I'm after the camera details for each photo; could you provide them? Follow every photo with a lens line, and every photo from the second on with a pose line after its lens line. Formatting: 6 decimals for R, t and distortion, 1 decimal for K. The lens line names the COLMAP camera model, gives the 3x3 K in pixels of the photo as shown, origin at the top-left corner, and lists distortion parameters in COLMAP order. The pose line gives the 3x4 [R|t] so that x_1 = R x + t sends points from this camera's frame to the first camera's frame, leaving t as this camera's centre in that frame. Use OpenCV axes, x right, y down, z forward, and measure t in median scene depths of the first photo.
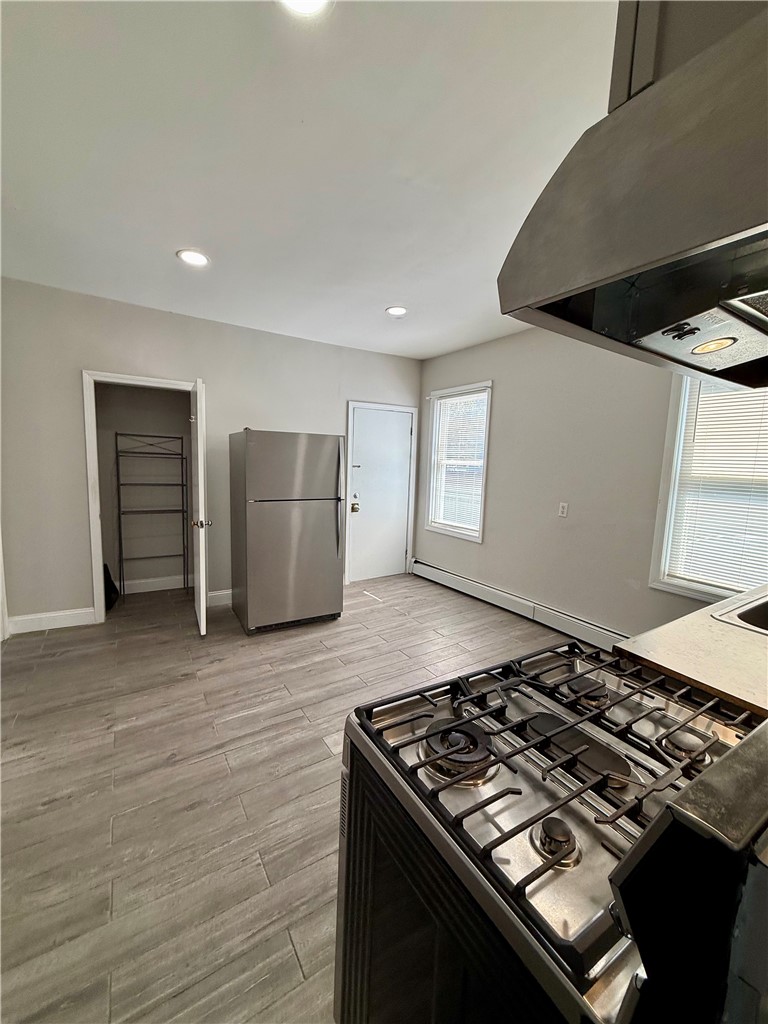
lens RADIAL K [[407.9, 0, 382.7], [0, 407.9, 507.5], [0, 0, 1]] dist [-0.000279, -0.000228]
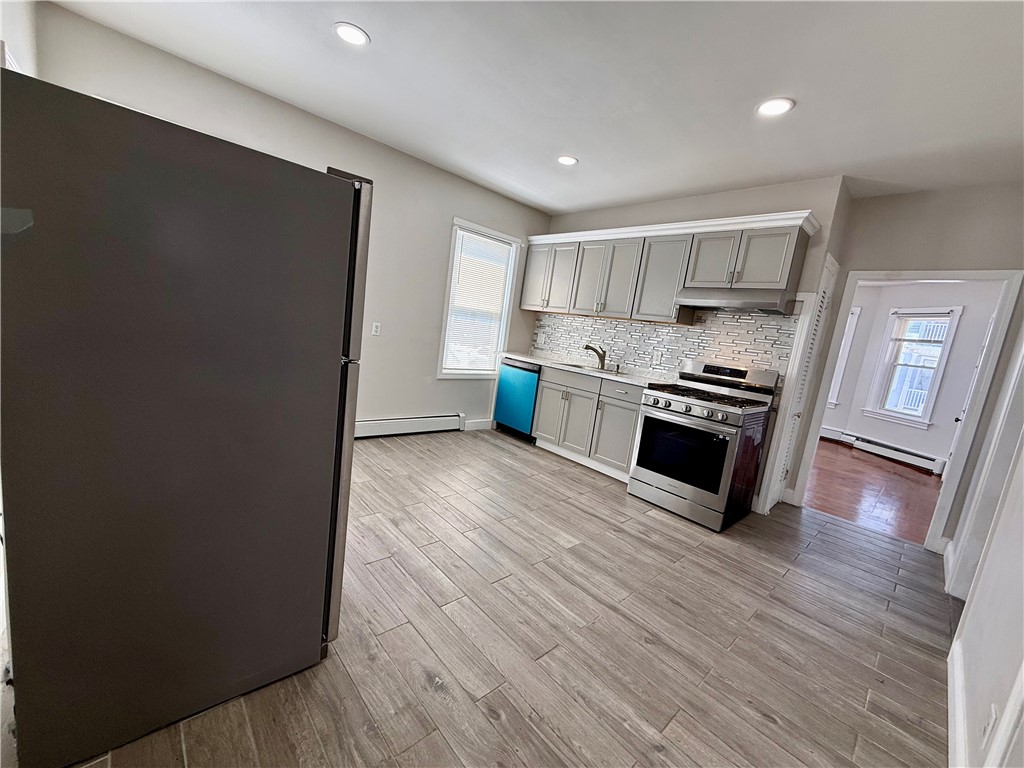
lens RADIAL K [[407.9, 0, 507.4], [0, 407.9, 386.5], [0, 0, 1]] dist [-0.000279, -0.000228]
pose [[-0.169649, -0.201896, 0.964602, -0.661699], [-0.018876, 0.979276, 0.201647, -0.066540], [-0.985324, 0.016001, -0.169944, 0.786344]]
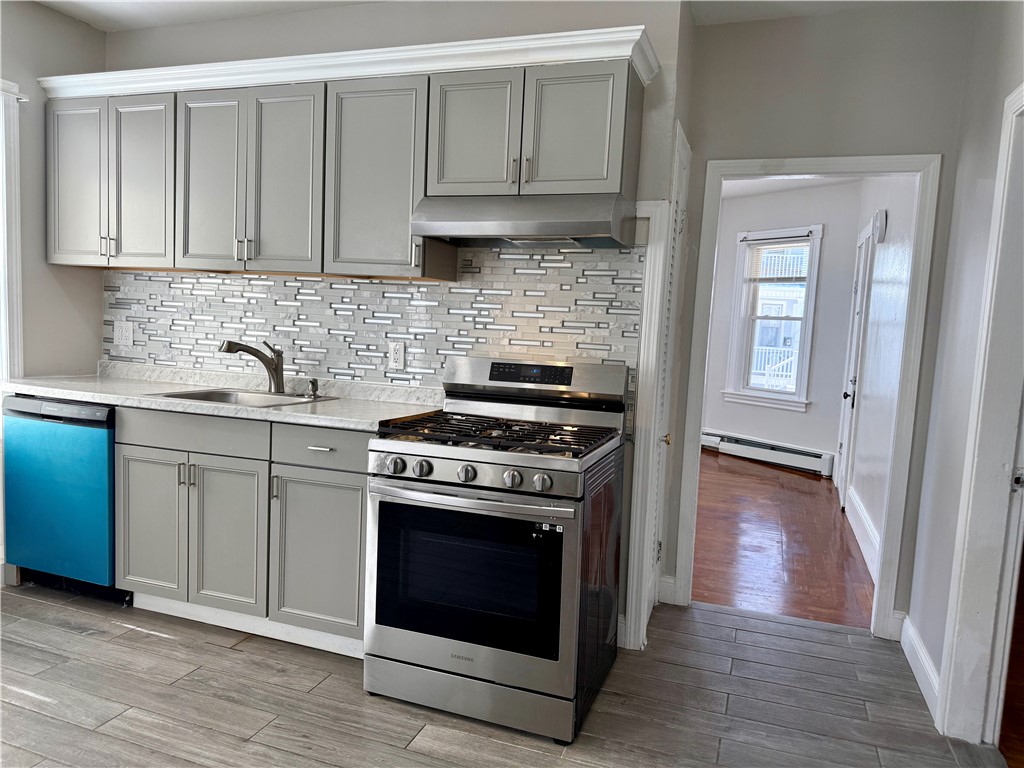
lens RADIAL K [[719.7, 0, 514.7], [0, 719.7, 388.3], [0, 0, 1]] dist [0.091978, -0.128364]
pose [[-0.612921, -0.138317, 0.777943, -0.441121], [0.025262, 0.980625, 0.194257, -0.057475], [-0.789740, 0.138717, -0.597552, 0.622583]]
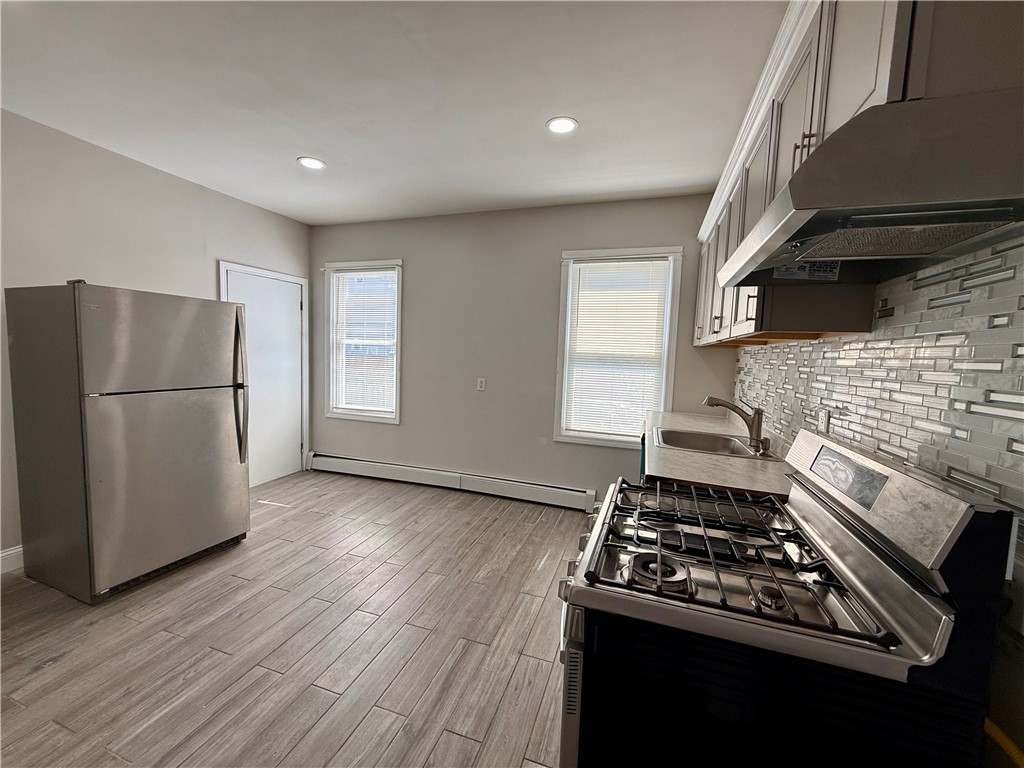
lens RADIAL K [[407.9, 0, 507.4], [0, 407.9, 386.5], [0, 0, 1]] dist [-0.000279, -0.000228]
pose [[0.782045, -0.055073, 0.620784, -0.180603], [0.063319, 0.997955, 0.008766, 0.005856], [-0.619998, 0.032452, 0.783932, 0.076589]]
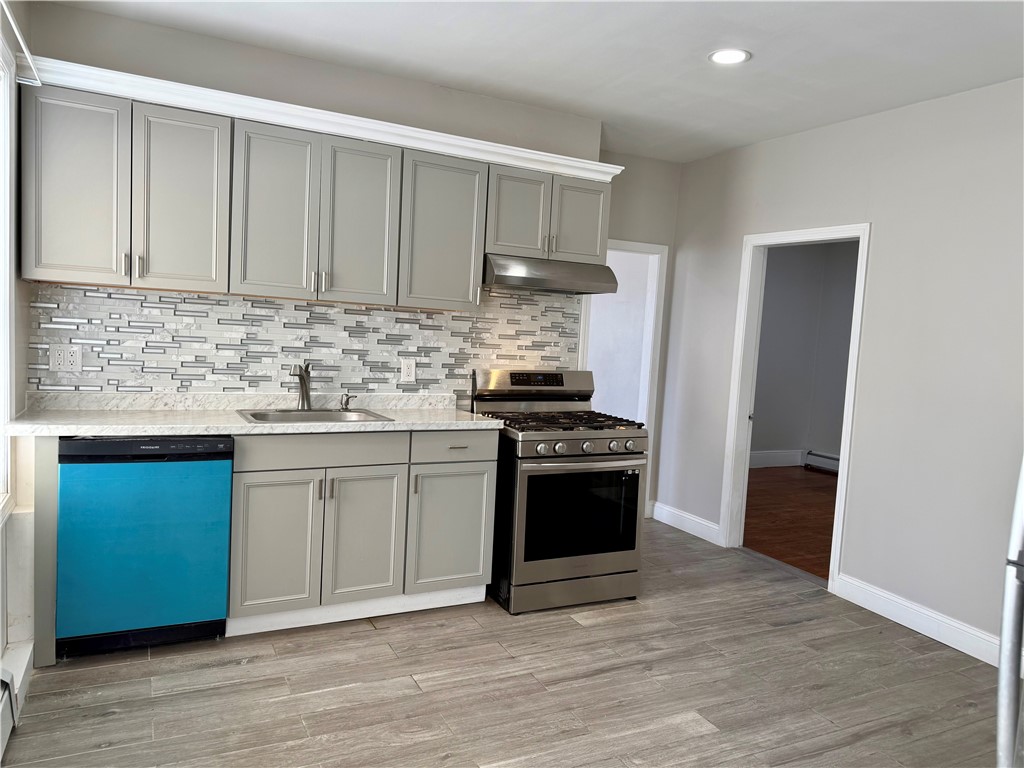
lens RADIAL K [[719.7, 0, 514.7], [0, 719.7, 388.3], [0, 0, 1]] dist [0.091978, -0.128364]
pose [[-0.991980, -0.094631, 0.083793, 0.086468], [-0.076536, 0.977284, 0.197631, -0.126376], [-0.100591, 0.189633, -0.976689, 1.236661]]
